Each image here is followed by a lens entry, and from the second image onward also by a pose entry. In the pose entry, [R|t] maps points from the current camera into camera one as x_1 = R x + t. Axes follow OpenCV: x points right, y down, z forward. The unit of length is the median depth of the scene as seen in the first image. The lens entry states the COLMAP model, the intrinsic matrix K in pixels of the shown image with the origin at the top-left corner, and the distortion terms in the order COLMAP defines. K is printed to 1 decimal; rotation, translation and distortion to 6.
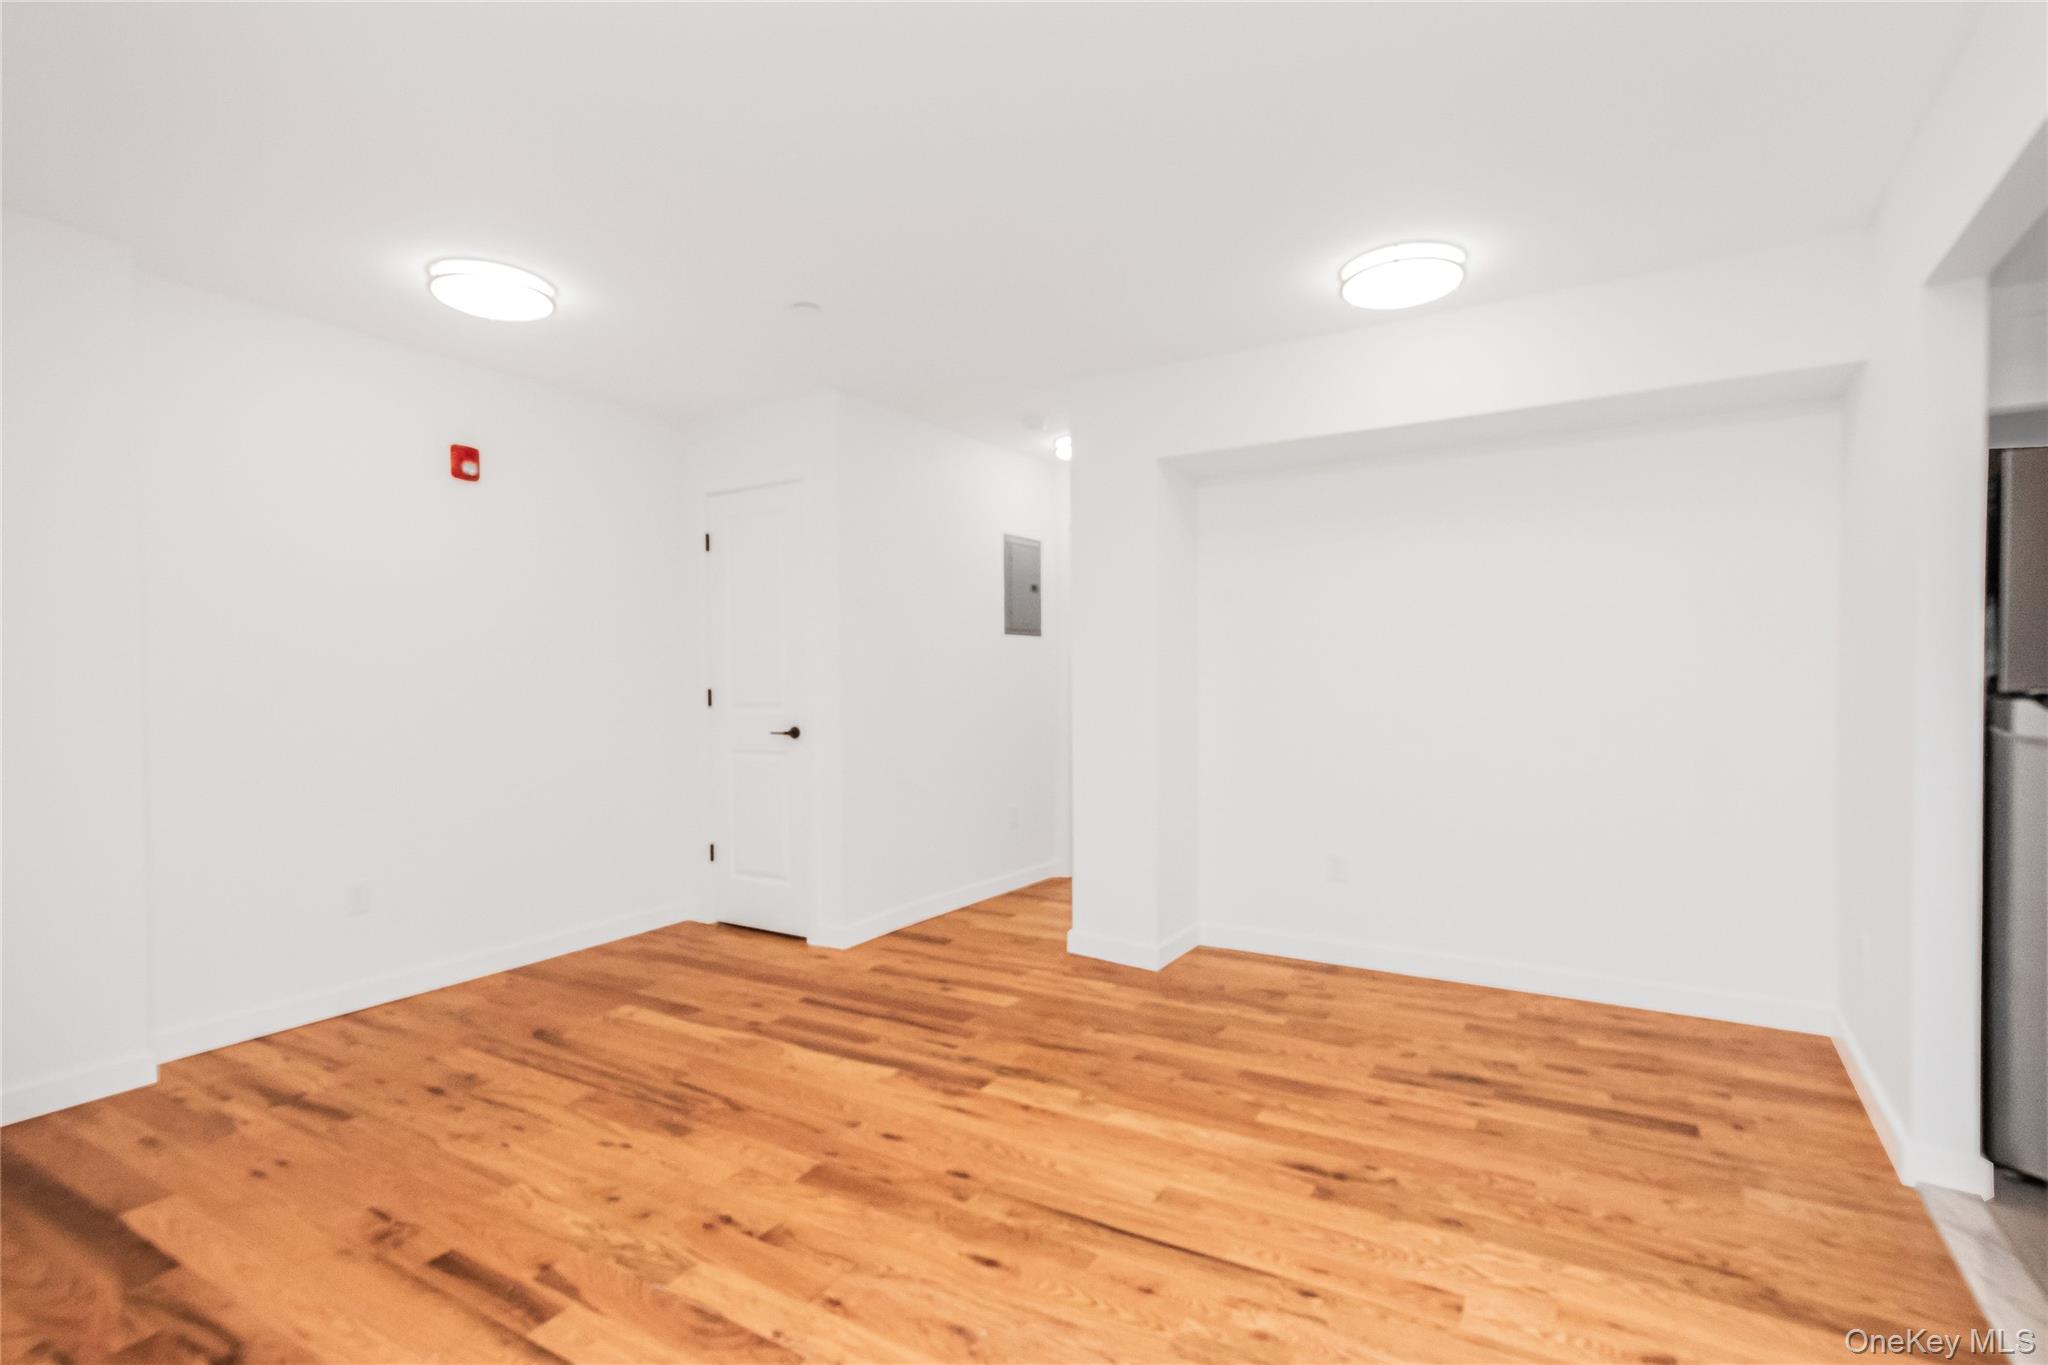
lens RADIAL K [[996.0, 0, 1035.6], [0, 996.0, 682.3], [0, 0, 1]] dist [0.025293, 0.000145]
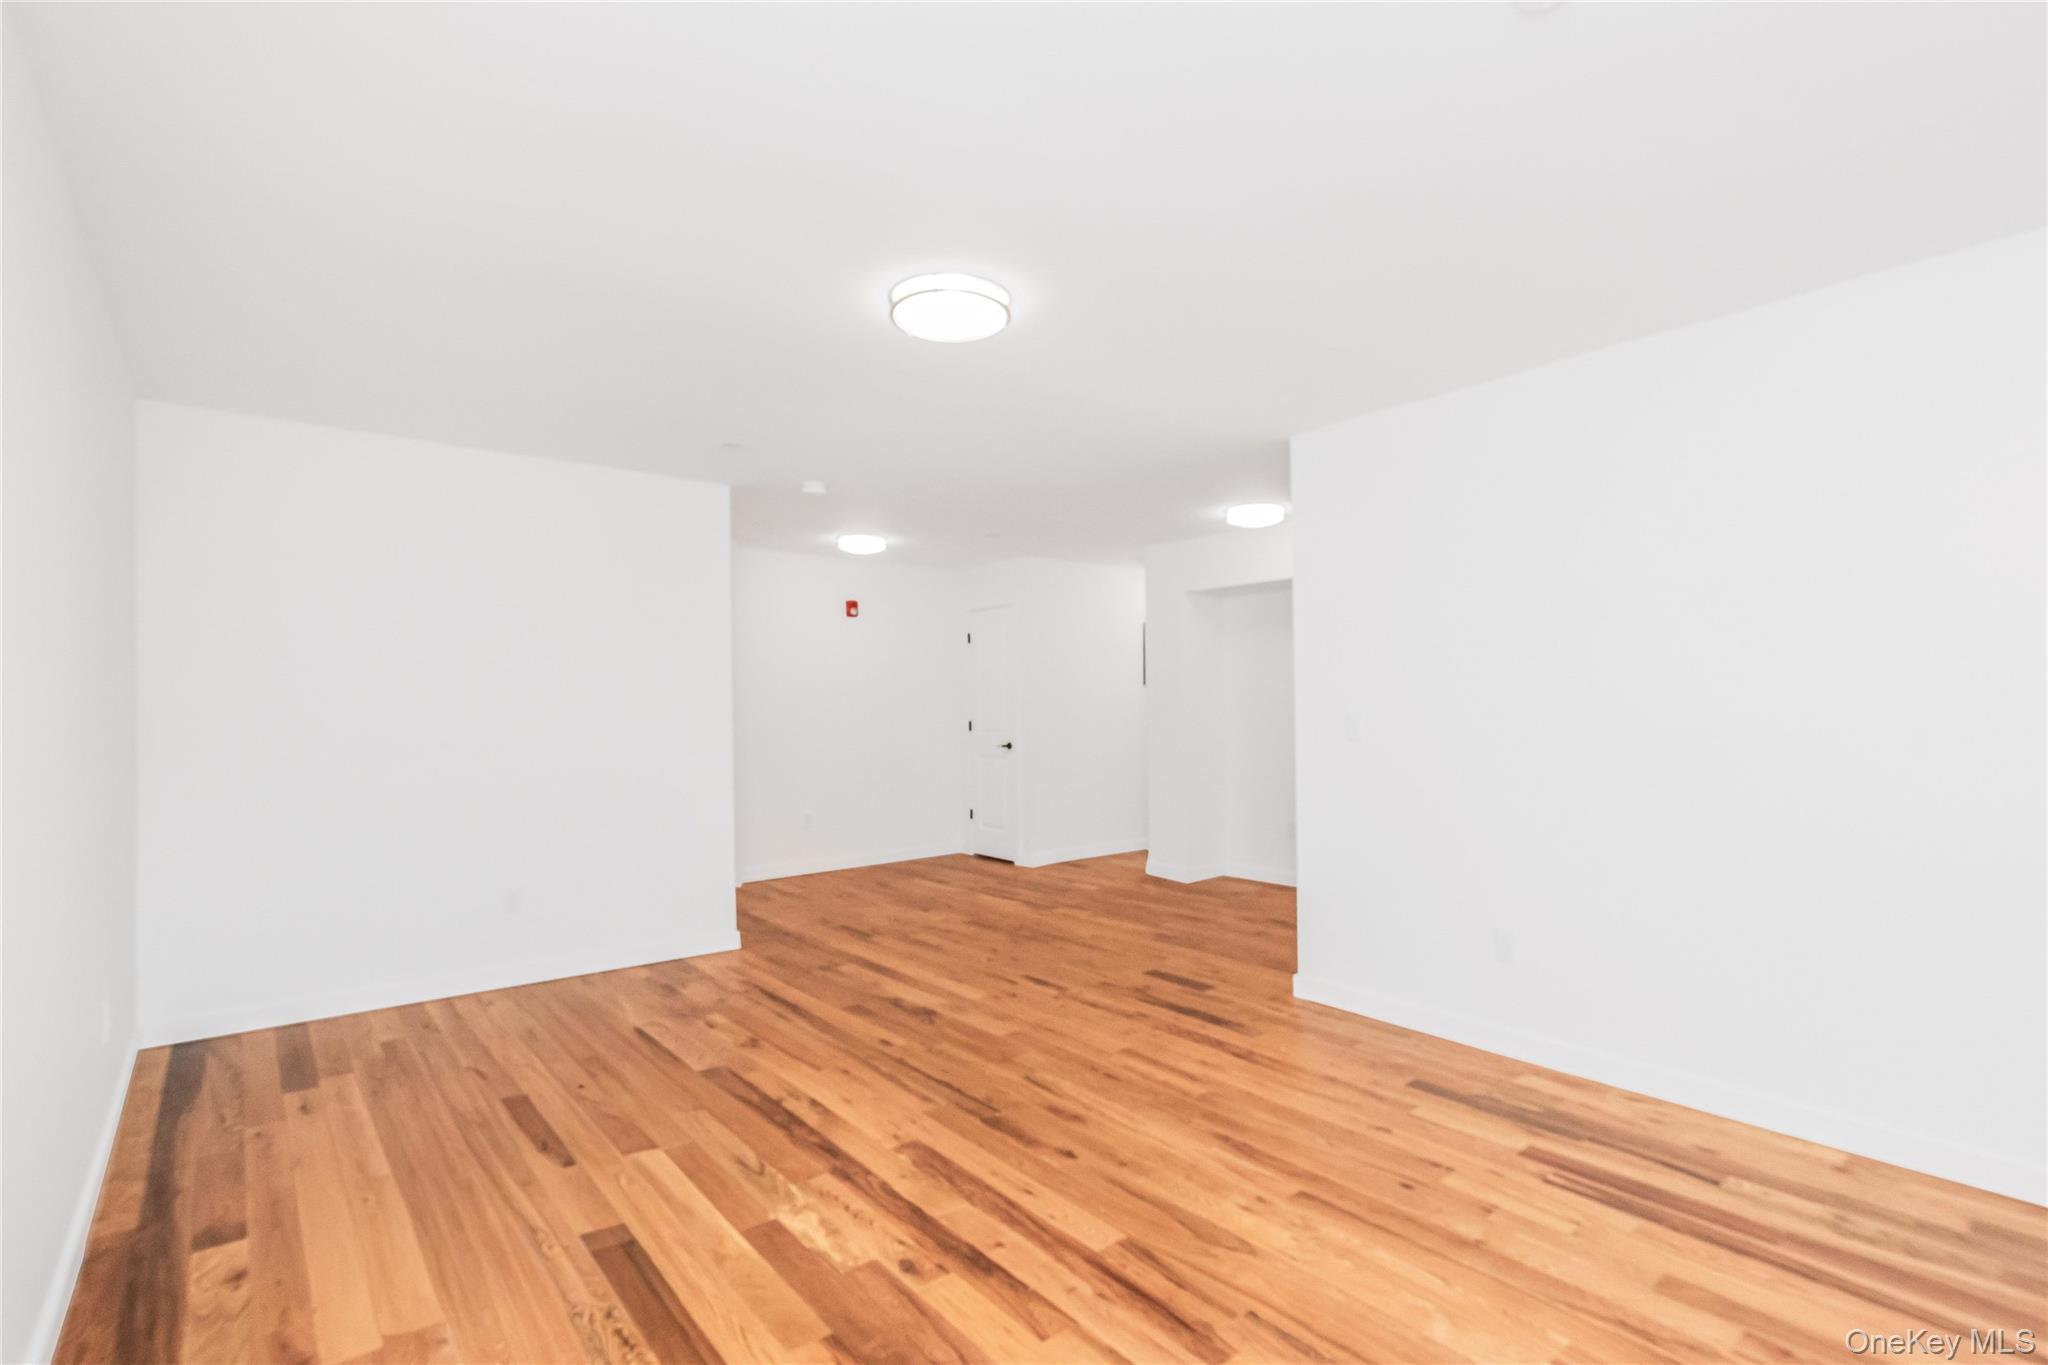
lens RADIAL K [[996.0, 0, 1019.6], [0, 996.0, 689.1], [0, 0, 1]] dist [0.025293, 0.000145]
pose [[0.937745, -0.005090, -0.347286, 0.537719], [0.000396, 0.999908, -0.013587, -0.043973], [0.347323, 0.012604, 0.937661, -0.919484]]
